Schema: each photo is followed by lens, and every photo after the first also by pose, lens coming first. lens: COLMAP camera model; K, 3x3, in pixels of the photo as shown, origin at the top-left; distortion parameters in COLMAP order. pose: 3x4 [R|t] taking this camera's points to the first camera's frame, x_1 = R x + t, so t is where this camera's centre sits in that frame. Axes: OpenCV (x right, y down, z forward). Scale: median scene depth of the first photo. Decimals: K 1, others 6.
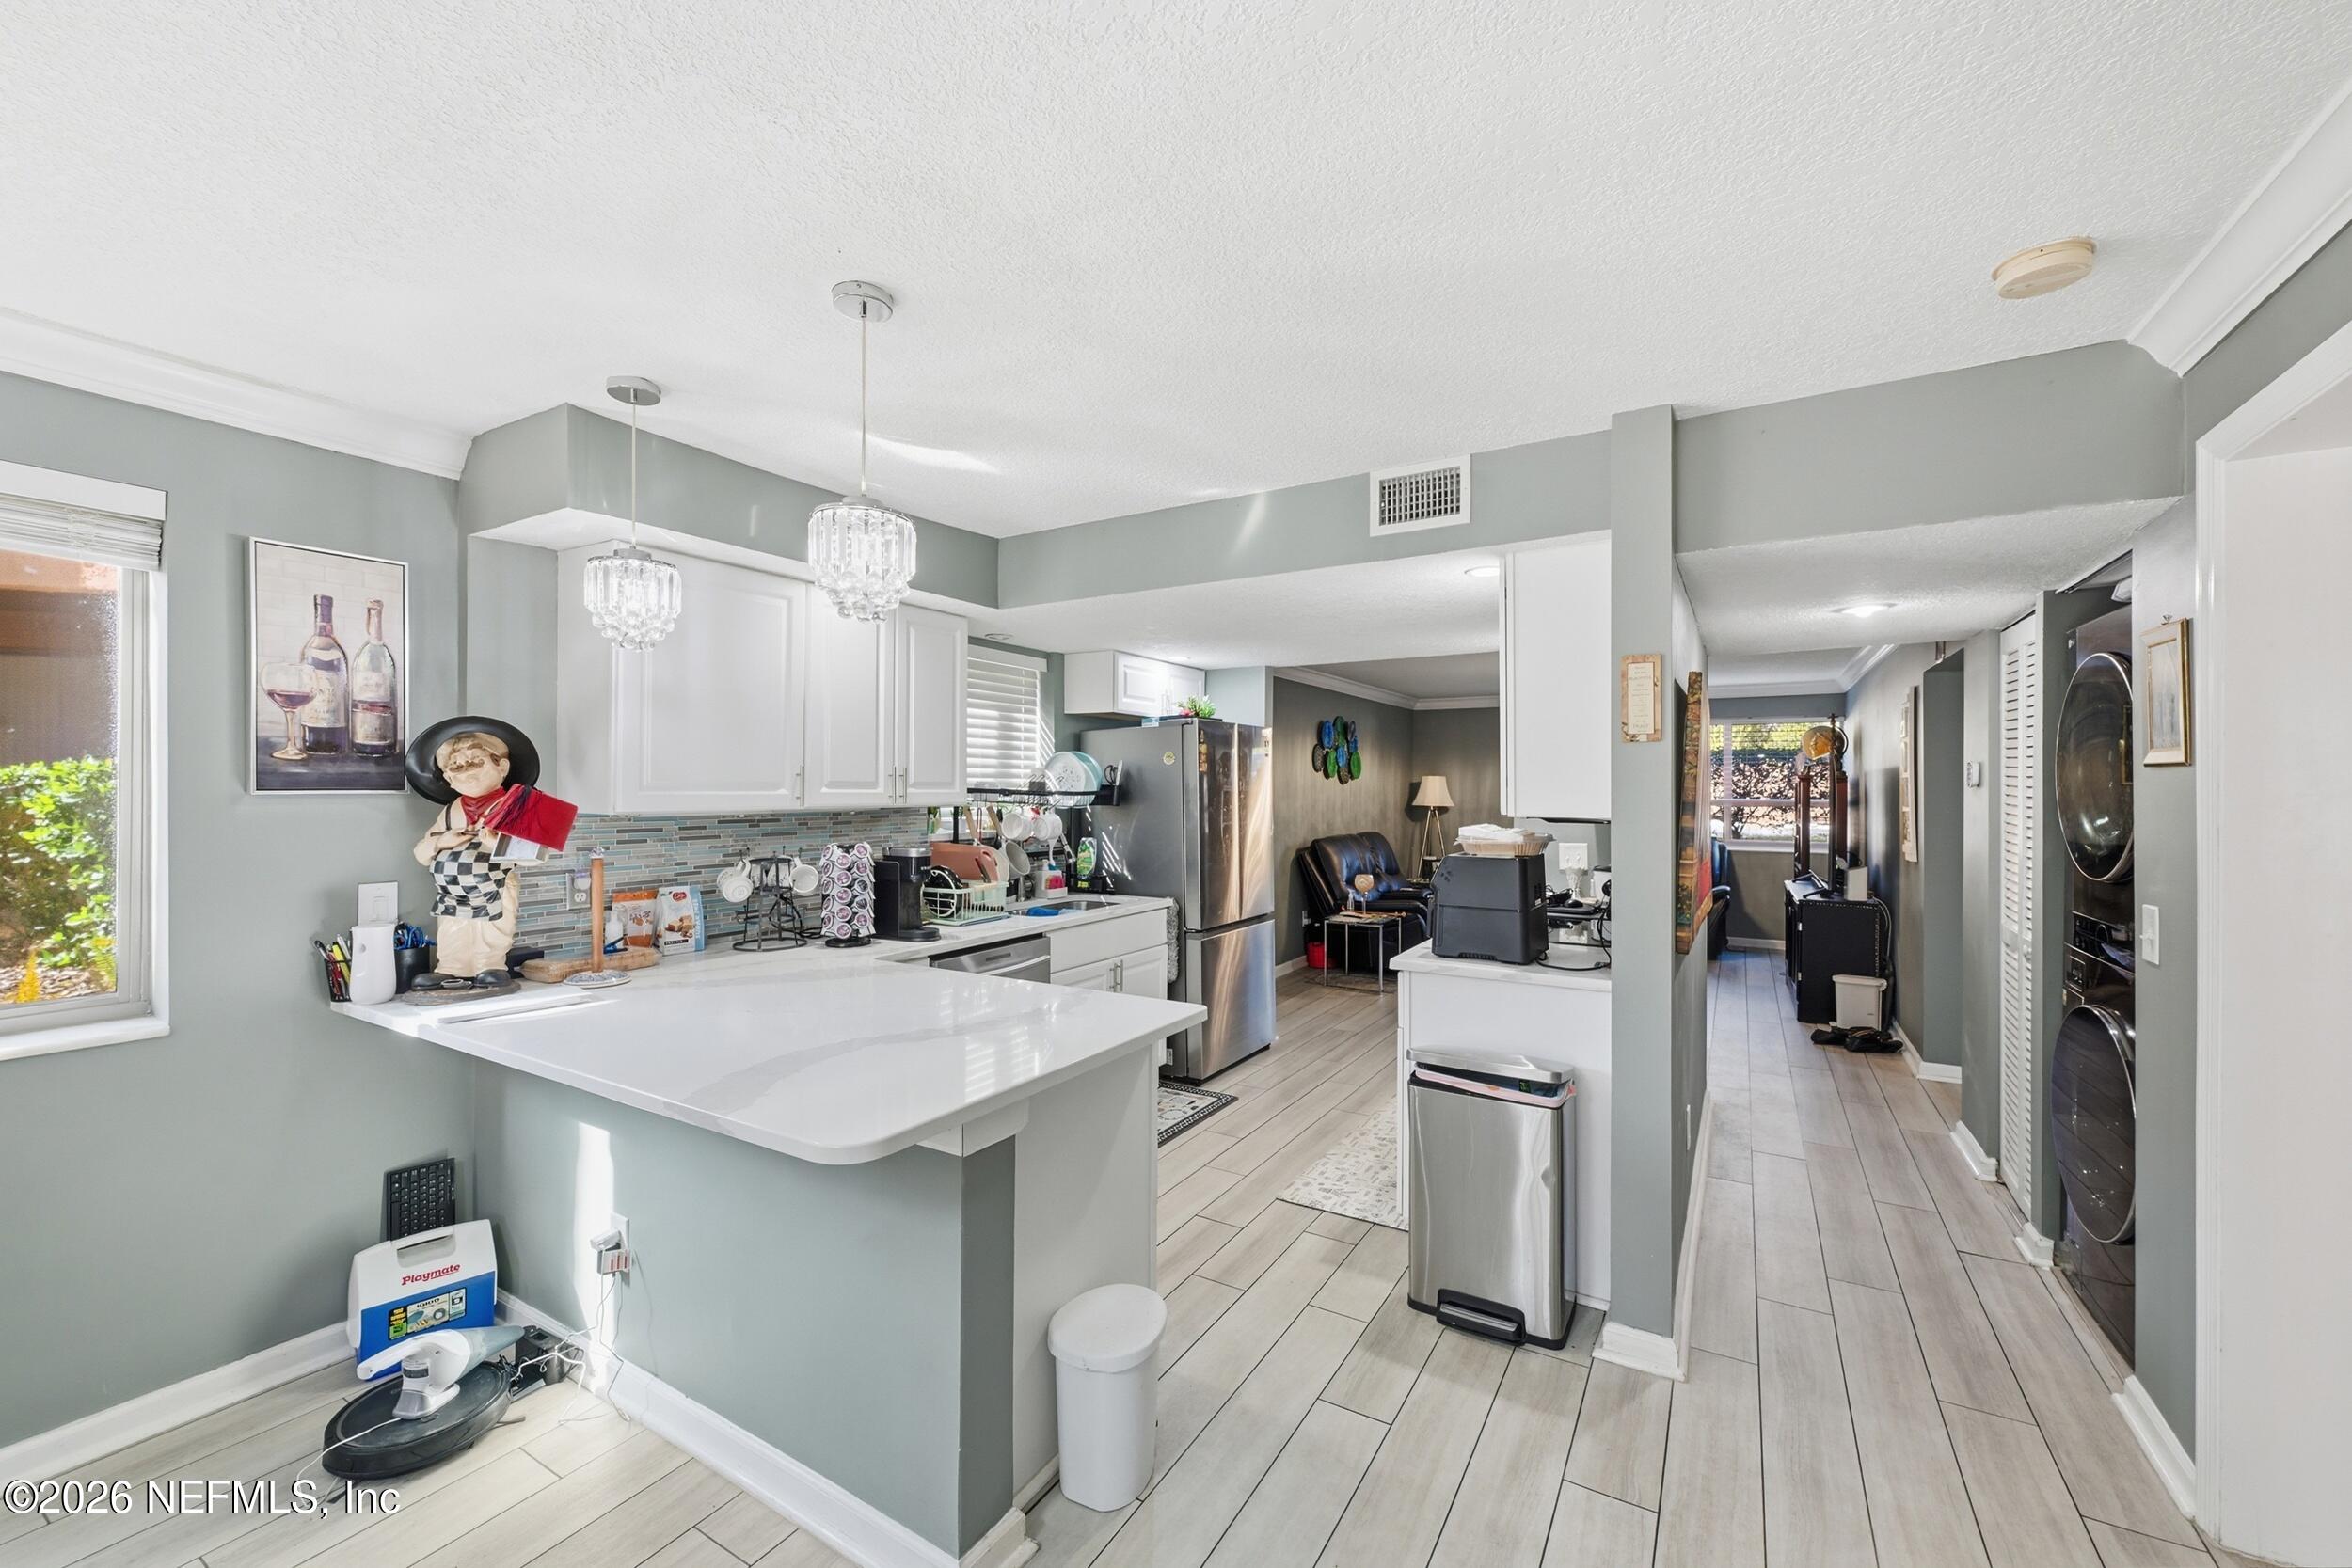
lens RADIAL K [[953.7, 0, 1157.6], [0, 953.7, 787.5], [0, 0, 1]] dist [-0.004676, 0.000787]
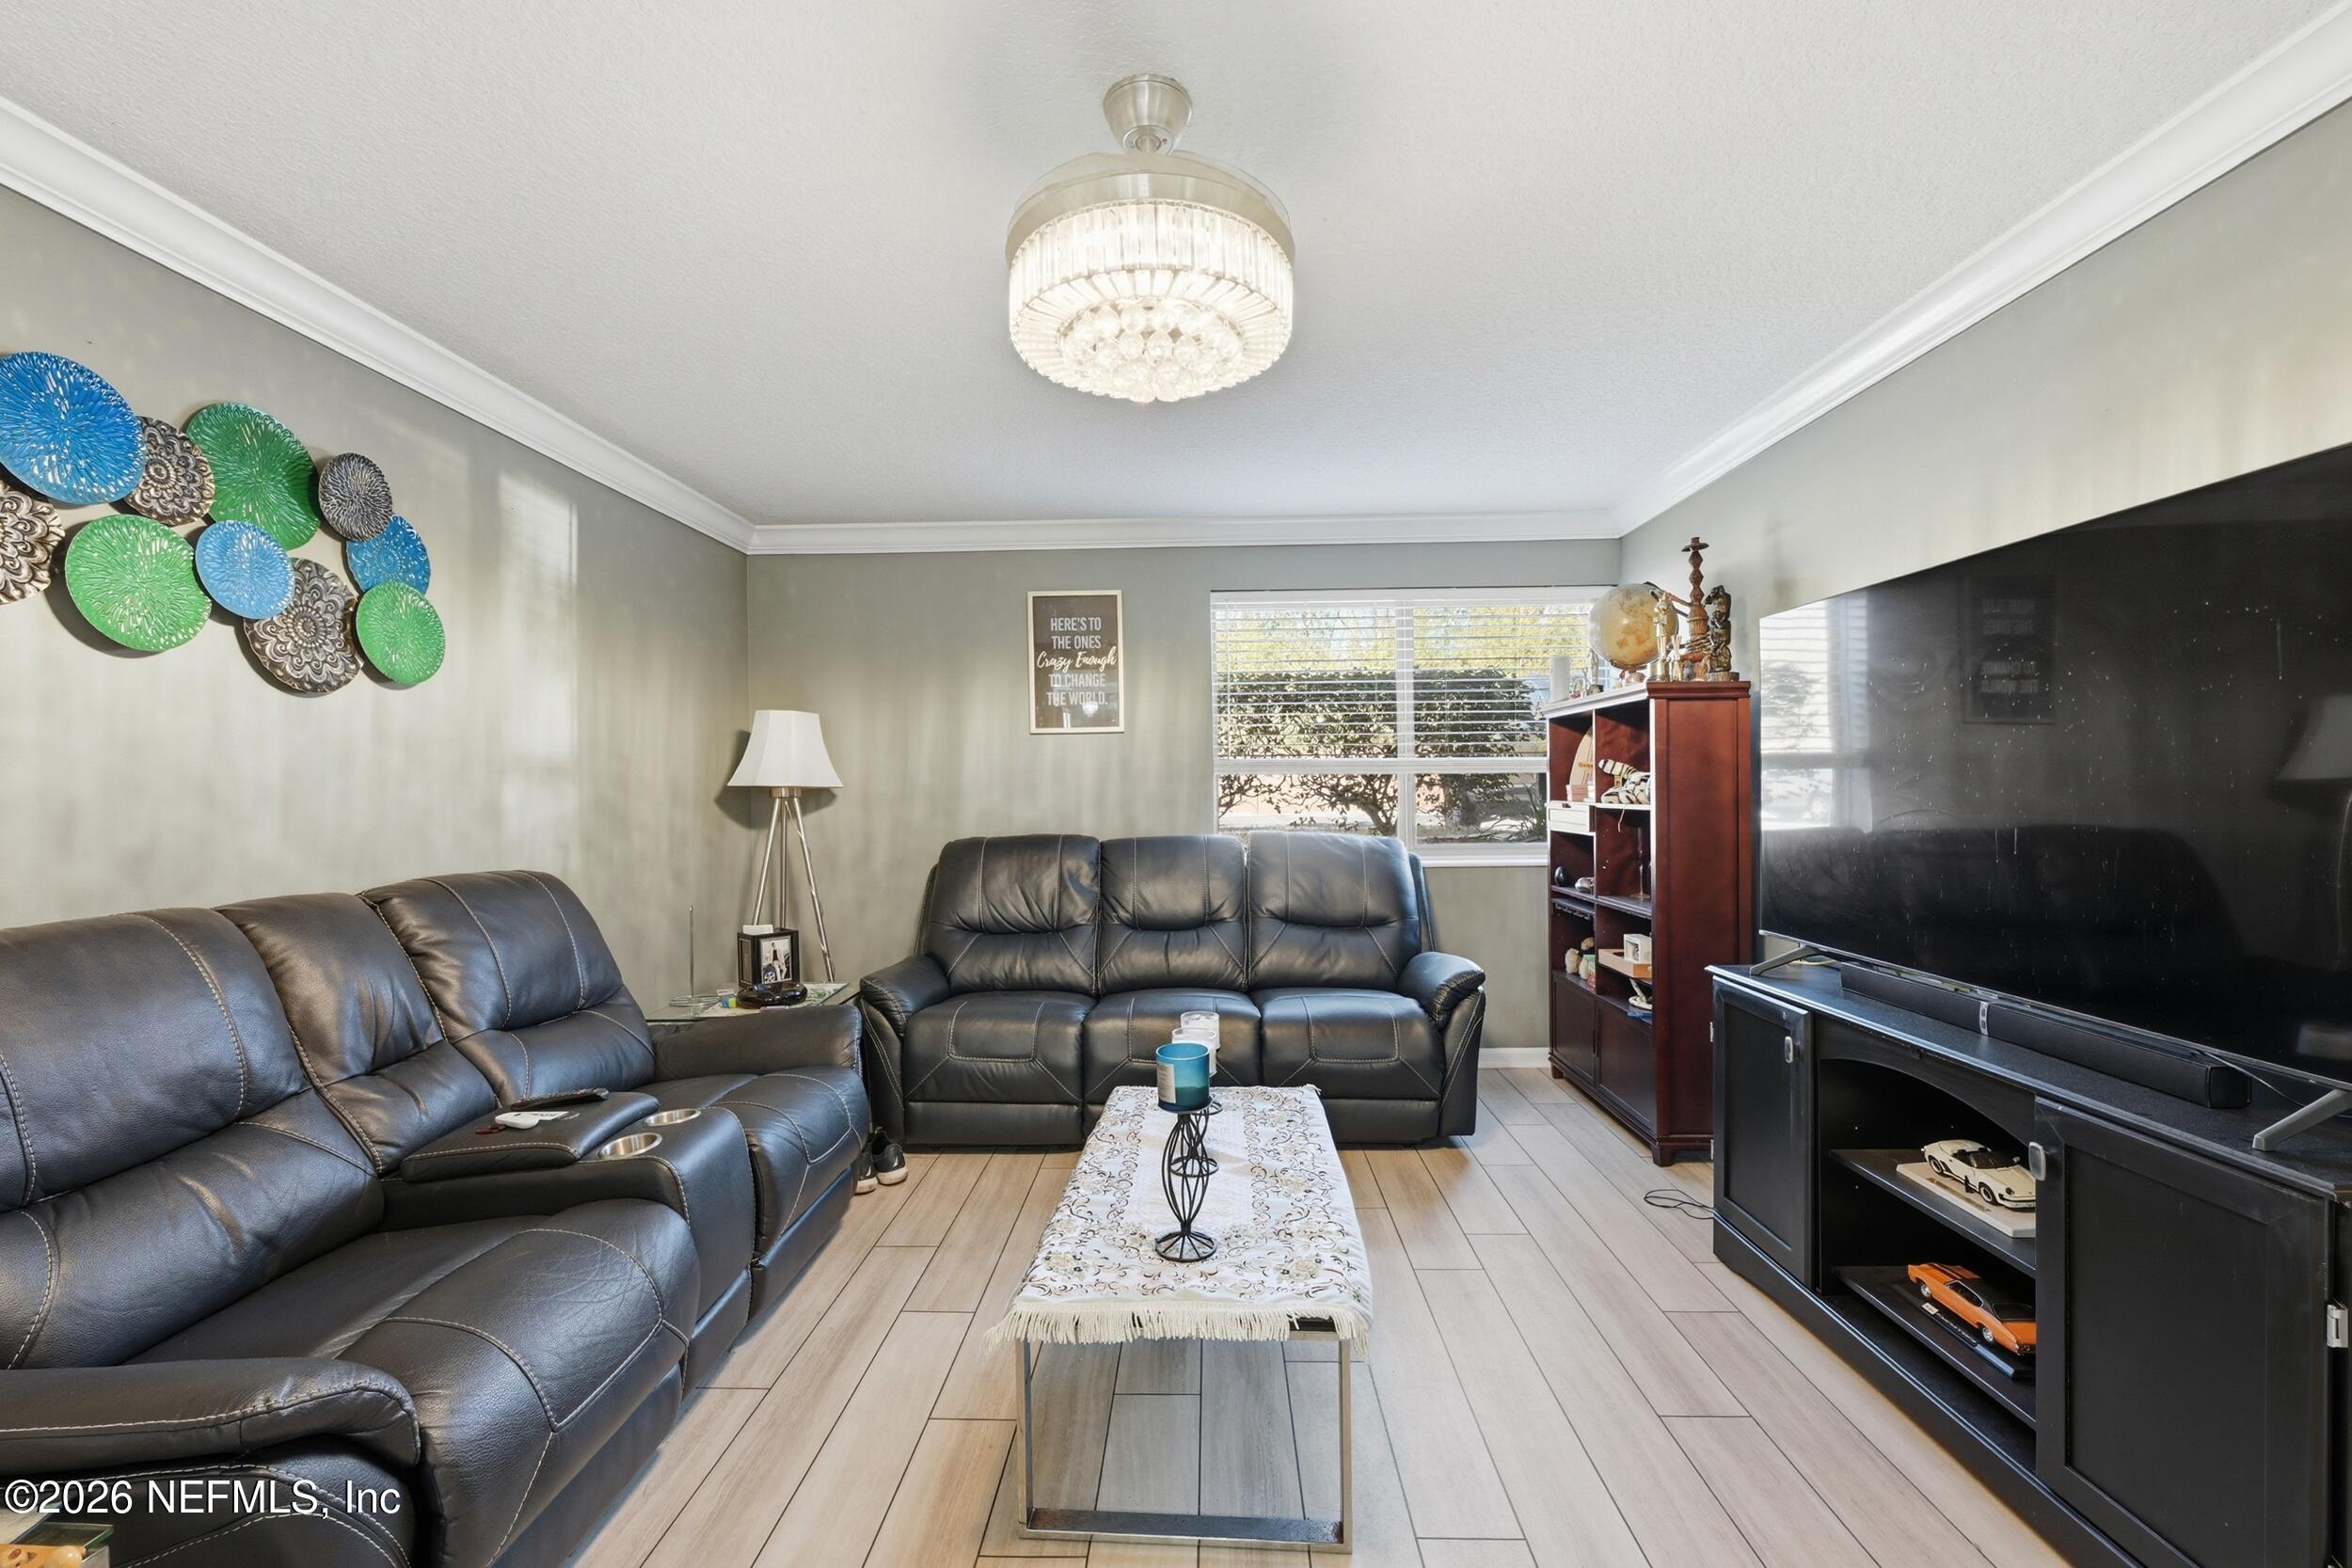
lens RADIAL K [[953.7, 0, 1178.0], [0, 953.7, 793.0], [0, 0, 1]] dist [-0.004676, 0.000787]
pose [[0.871596, -0.016618, 0.489943, 0.489513], [0.013518, 0.999860, 0.009866, 0.042325], [-0.490038, -0.001976, 0.871699, 1.192468]]
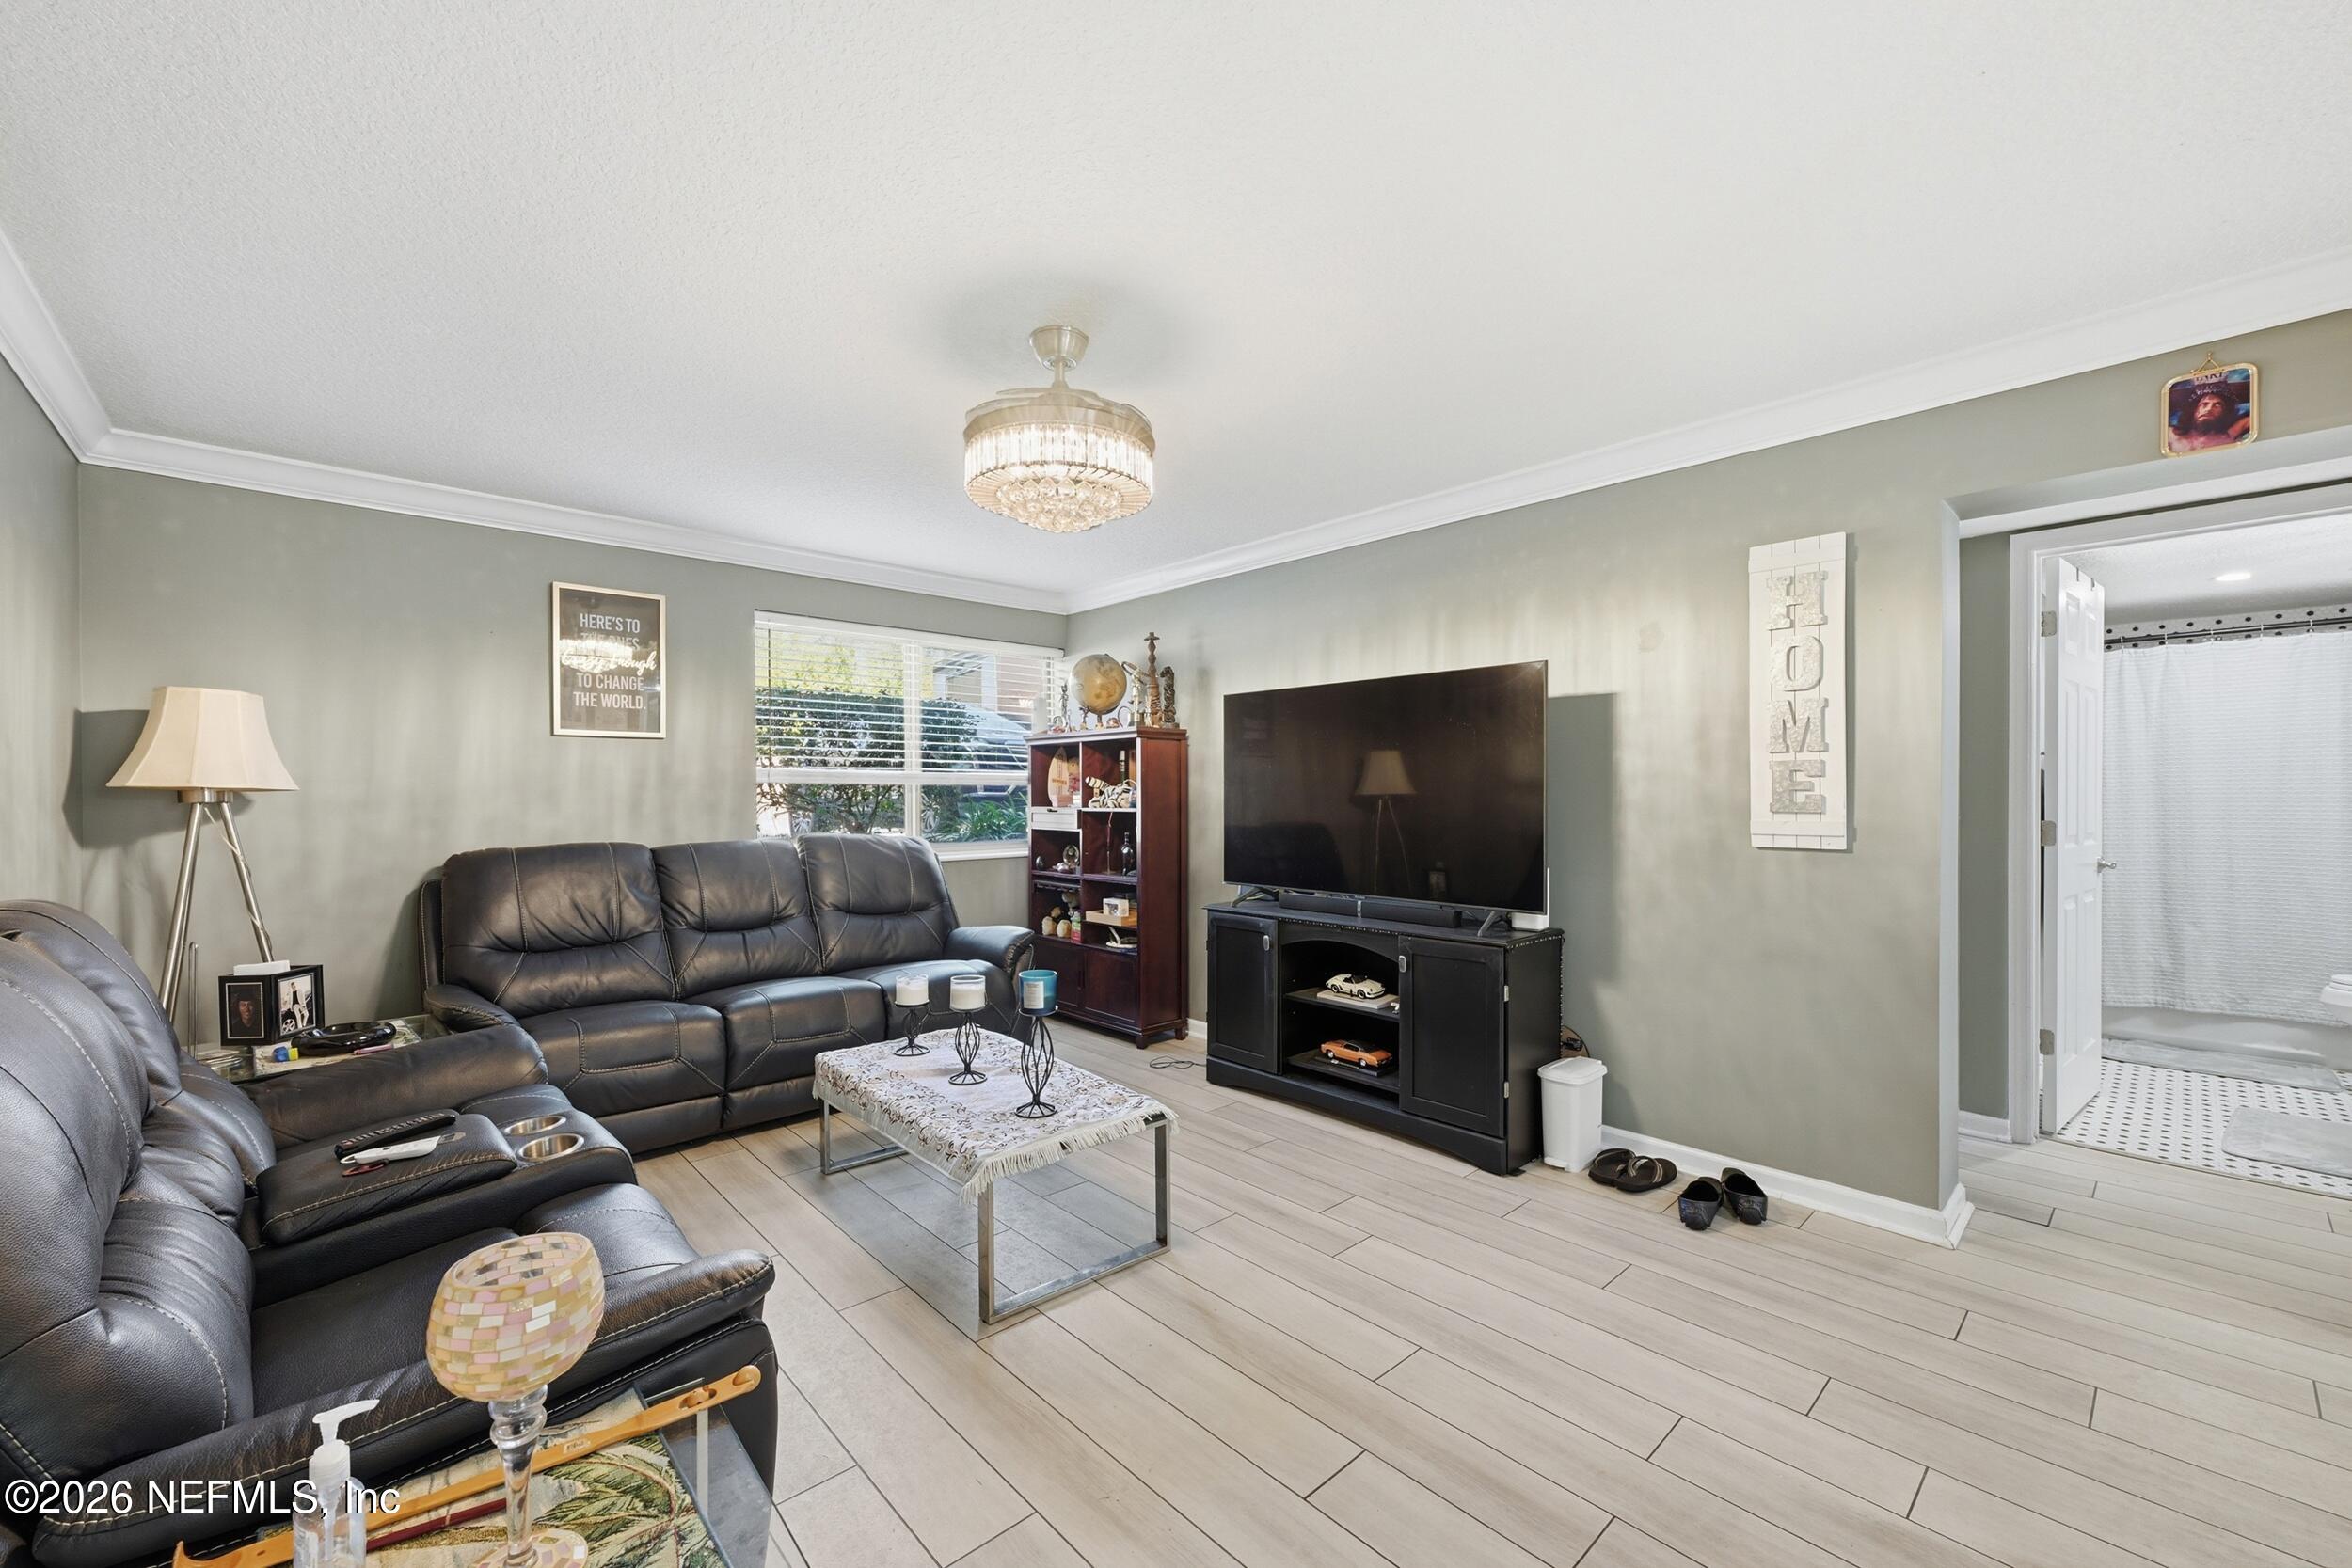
lens RADIAL K [[953.7, 0, 1170.0], [0, 953.7, 793.5], [0, 0, 1]] dist [-0.004676, 0.000787]
pose [[0.276716, -0.003435, 0.960946, 0.172312], [0.002874, 0.999992, 0.002747, 0.043658], [-0.960947, 0.002002, 0.276724, 1.296013]]
